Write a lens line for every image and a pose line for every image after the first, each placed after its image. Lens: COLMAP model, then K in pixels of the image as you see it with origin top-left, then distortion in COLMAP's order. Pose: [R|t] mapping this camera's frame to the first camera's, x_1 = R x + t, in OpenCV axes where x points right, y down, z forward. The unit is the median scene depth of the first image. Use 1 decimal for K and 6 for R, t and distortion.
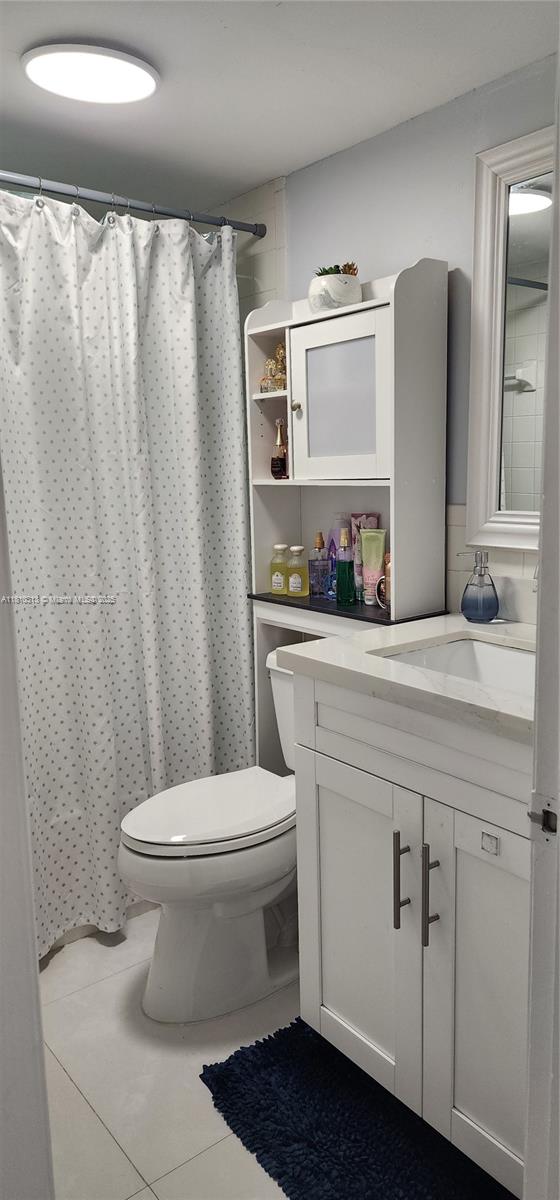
lens RADIAL K [[788.1, 0, 280.0], [0, 788.1, 600.0], [0, 0, 1]] dist [0.094098, -0.086443]
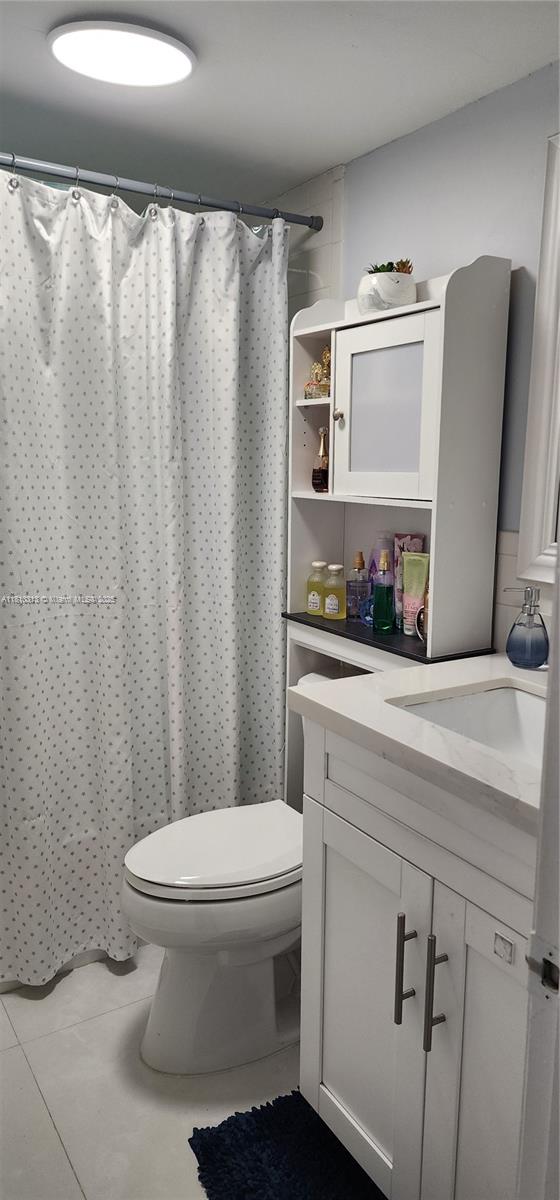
lens RADIAL K [[788.1, 0, 280.0], [0, 788.1, 600.0], [0, 0, 1]] dist [0.094098, -0.086443]
pose [[0.993797, 0.050380, -0.099141, 0.055632], [-0.049346, 0.998699, 0.012858, -0.039606], [0.099660, -0.007886, 0.994990, 0.076494]]
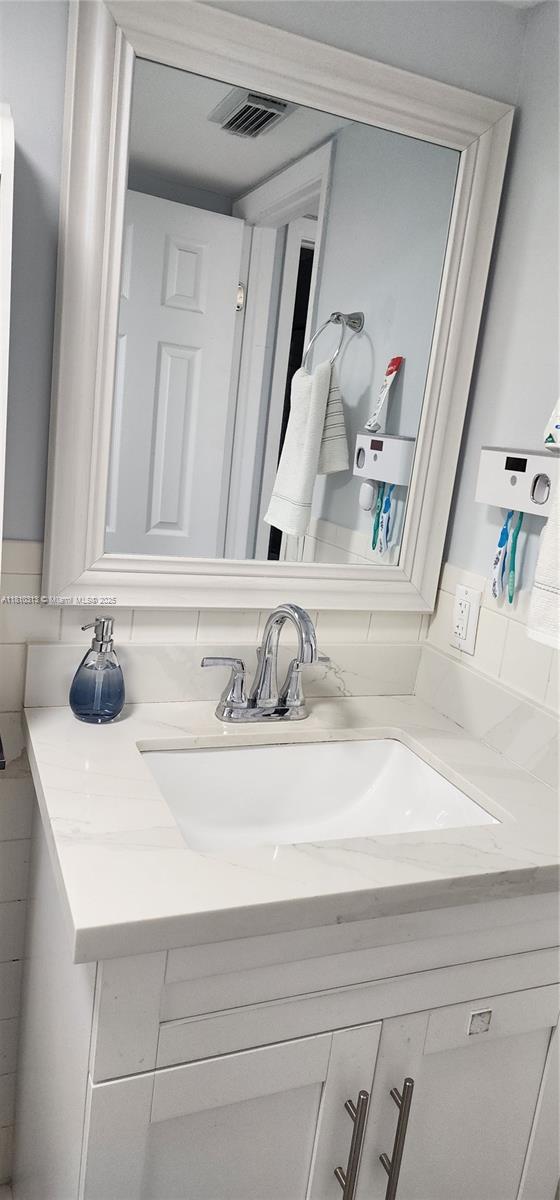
lens RADIAL K [[798.5, 0, 295.3], [0, 798.5, 613.6], [0, 0, 1]] dist [0.080103, -0.089246]
pose [[0.270055, -0.171276, 0.947489, -0.296846], [0.045974, 0.985223, 0.164994, -0.147221], [-0.961747, -0.000997, 0.273939, 0.579803]]
